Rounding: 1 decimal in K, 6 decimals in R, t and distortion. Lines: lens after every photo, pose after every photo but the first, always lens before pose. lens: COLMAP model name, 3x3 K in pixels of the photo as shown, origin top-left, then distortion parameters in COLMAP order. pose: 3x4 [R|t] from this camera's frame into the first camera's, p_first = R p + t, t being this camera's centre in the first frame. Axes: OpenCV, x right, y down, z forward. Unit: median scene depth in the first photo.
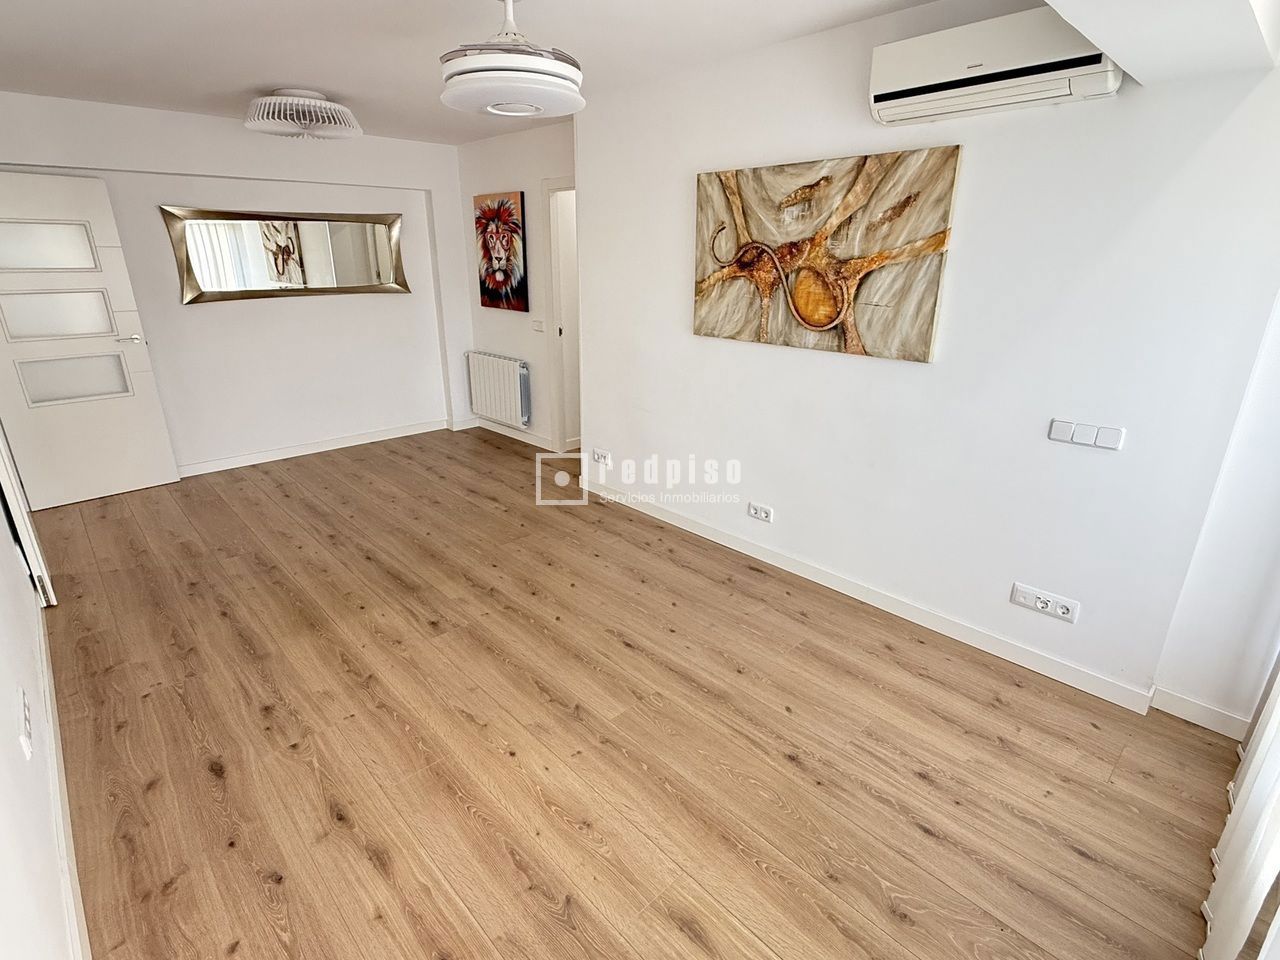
lens RADIAL K [[638.6, 0, 640.0], [0, 638.6, 480.0], [0, 0, 1]] dist [0.002565, 0.000341]
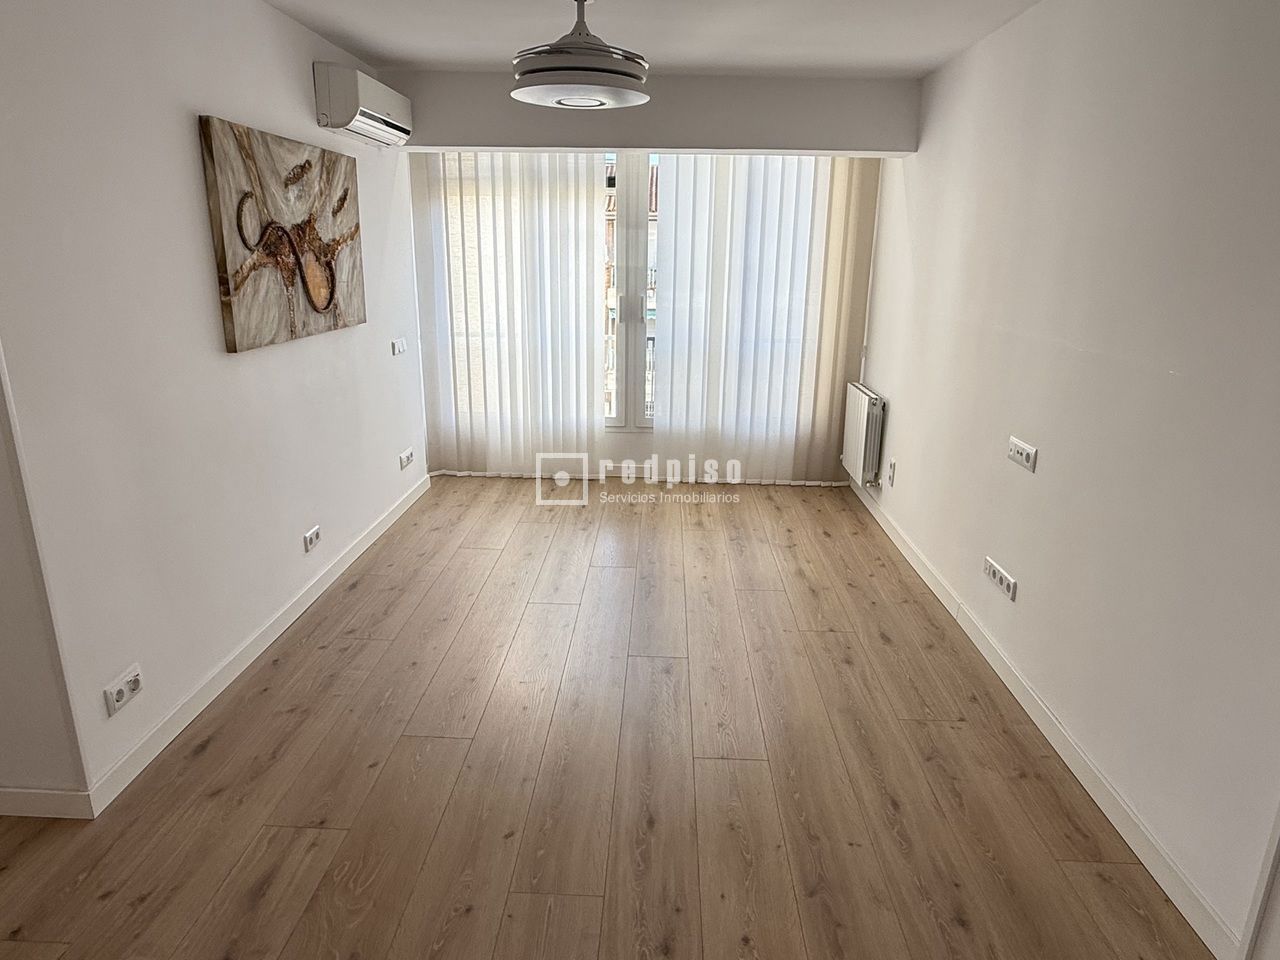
lens RADIAL K [[807.2, 0, 639.9], [0, 807.2, 483.6], [0, 0, 1]] dist [-0.000932, 0.000039]
pose [[-0.701204, -0.212877, 0.680438, -0.886446], [0.219642, 0.843466, 0.490226, -0.472322], [-0.678285, 0.493202, -0.544685, 1.353432]]
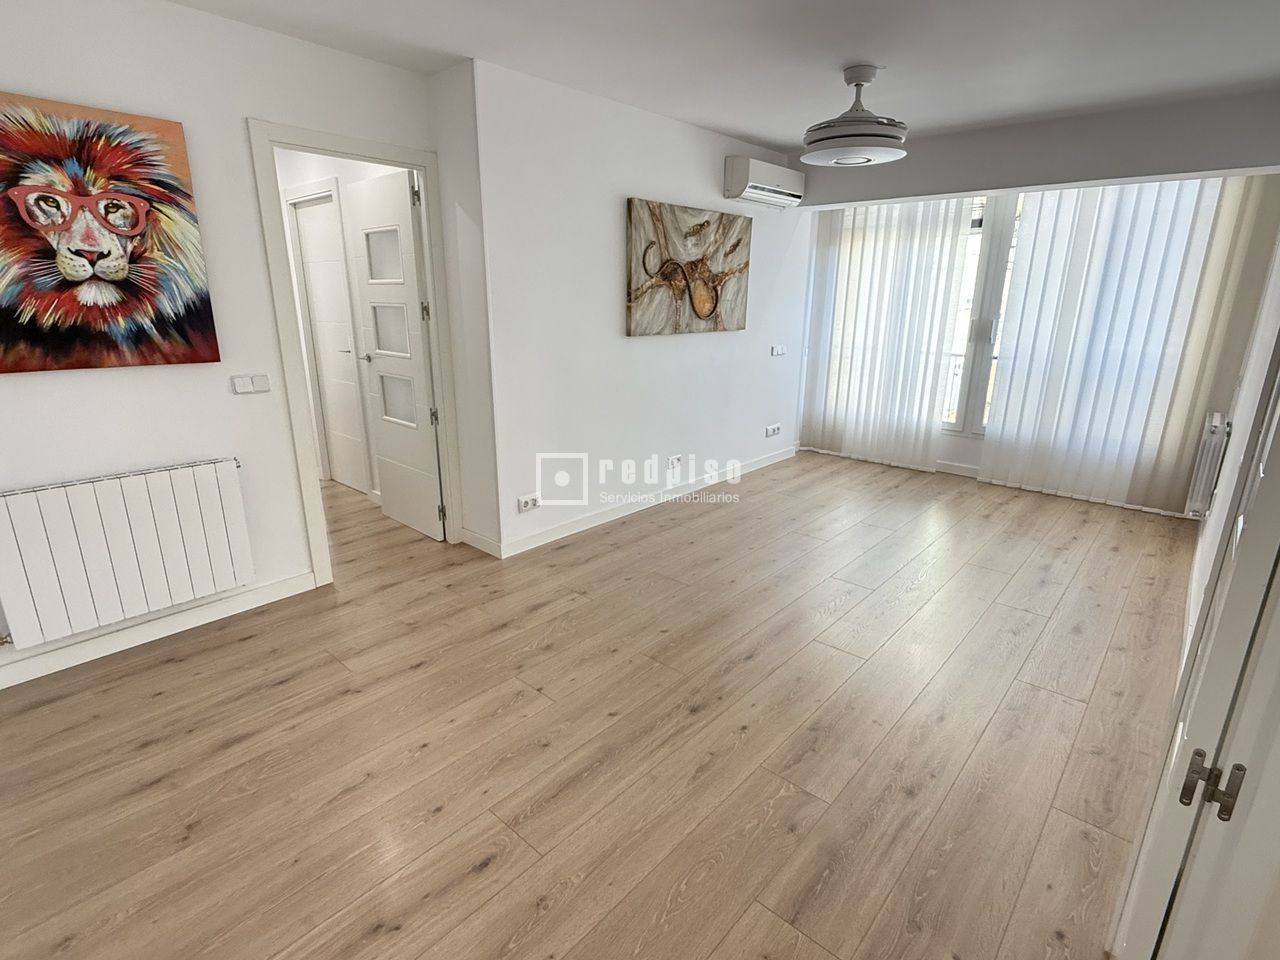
lens RADIAL K [[644.7, 0, 638.1], [0, 644.7, 483.9], [0, 0, 1]] dist [0.001852, -0.001466]
pose [[-0.082691, -0.286584, 0.954480, -1.186426], [0.322849, 0.898406, 0.297718, -0.359299], [-0.942831, 0.332772, 0.018234, 1.149901]]
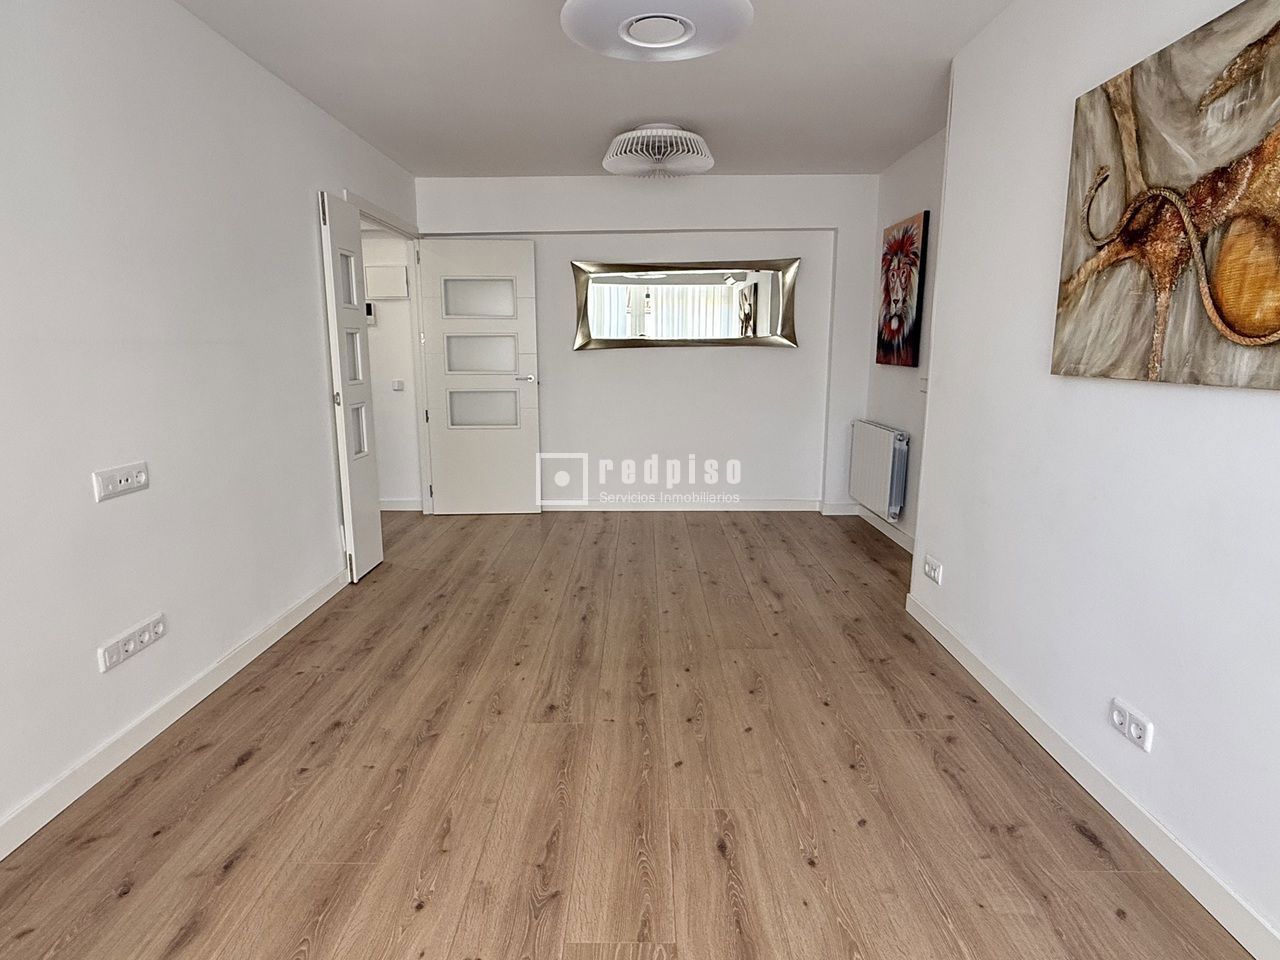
lens RADIAL K [[722.7, 0, 639.1], [0, 722.7, 482.5], [0, 0, 1]] dist [0.000066, -0.000818]
pose [[0.721118, 0.122072, -0.681973, 0.295350], [-0.226381, 0.971839, -0.065418, -0.009018], [0.654783, 0.201560, 0.728446, 0.336717]]
